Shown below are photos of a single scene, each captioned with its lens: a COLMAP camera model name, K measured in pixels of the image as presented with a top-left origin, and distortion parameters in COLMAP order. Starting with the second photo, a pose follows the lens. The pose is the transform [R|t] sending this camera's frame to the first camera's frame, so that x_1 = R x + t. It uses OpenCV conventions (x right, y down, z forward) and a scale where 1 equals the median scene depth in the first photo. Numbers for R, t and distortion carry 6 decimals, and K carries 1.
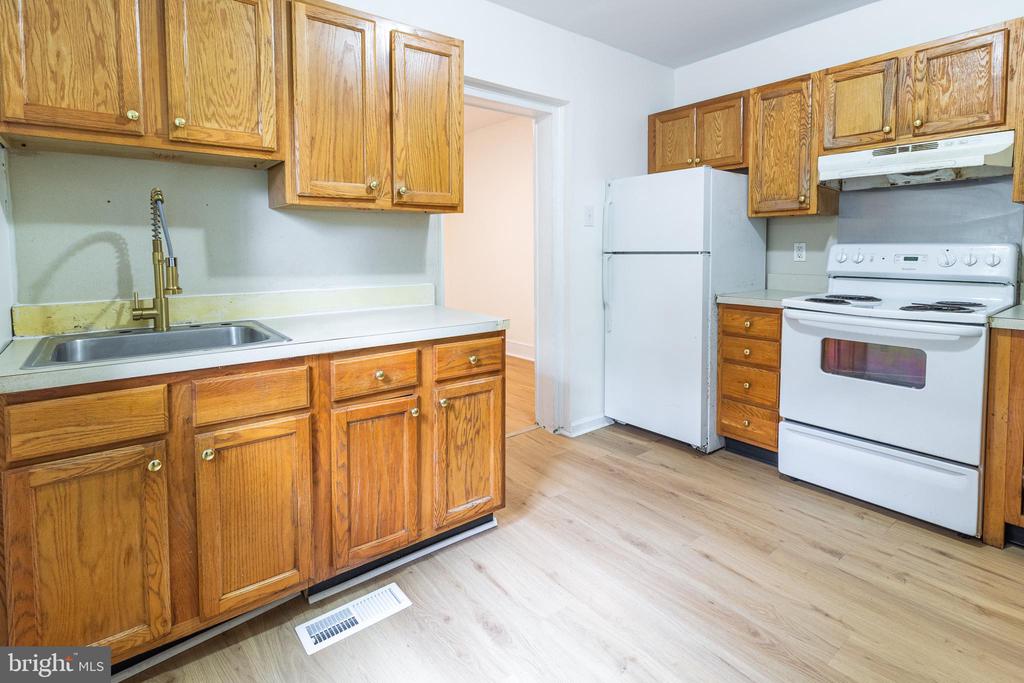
lens RADIAL K [[504.4, 0, 523.3], [0, 504.4, 265.4], [0, 0, 1]] dist [0.000697, 0.001589]
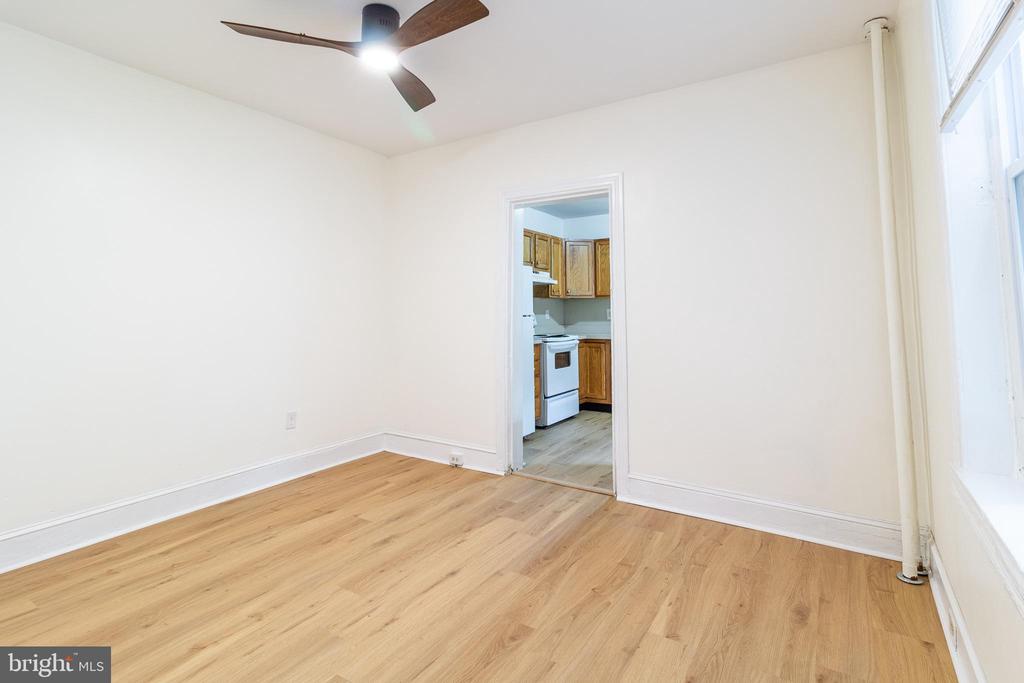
lens RADIAL K [[504.4, 0, 523.3], [0, 504.4, 265.4], [0, 0, 1]] dist [0.000697, 0.001589]
pose [[-0.328677, 0.092017, 0.939949, -1.729841], [0.033808, 0.995751, -0.085658, -0.067932], [-0.943837, 0.003624, -0.330391, 2.140470]]
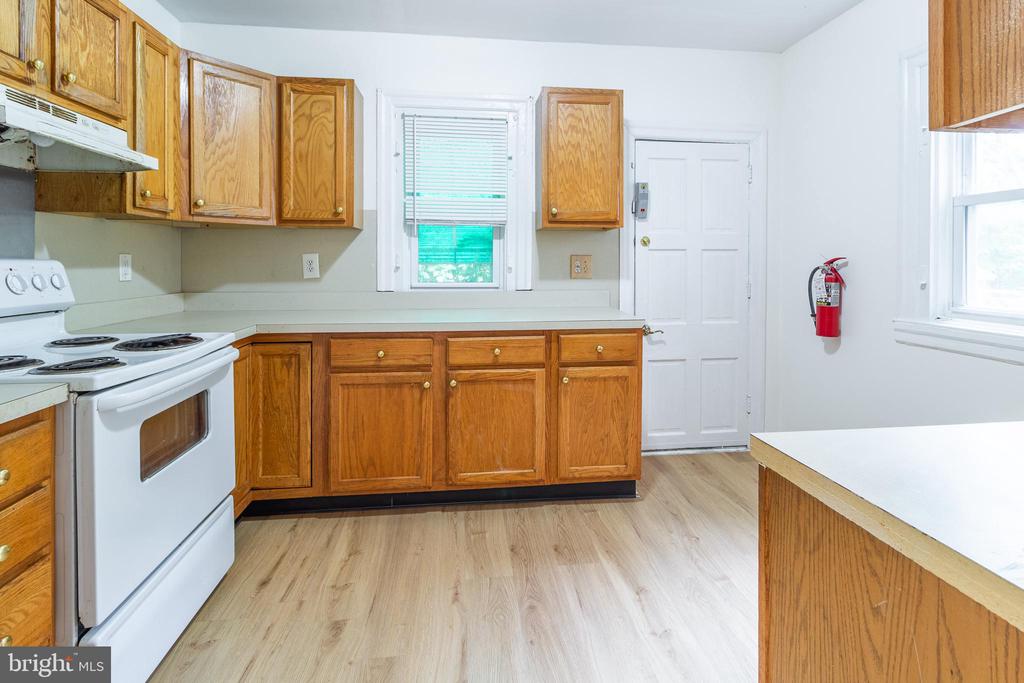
lens RADIAL K [[504.4, 0, 523.3], [0, 504.4, 265.4], [0, 0, 1]] dist [0.000697, 0.001589]
pose [[-0.847959, -0.003773, 0.530048, -0.088000], [0.016984, 0.999268, 0.034283, -0.054383], [-0.529790, 0.038073, -0.847274, 1.422024]]
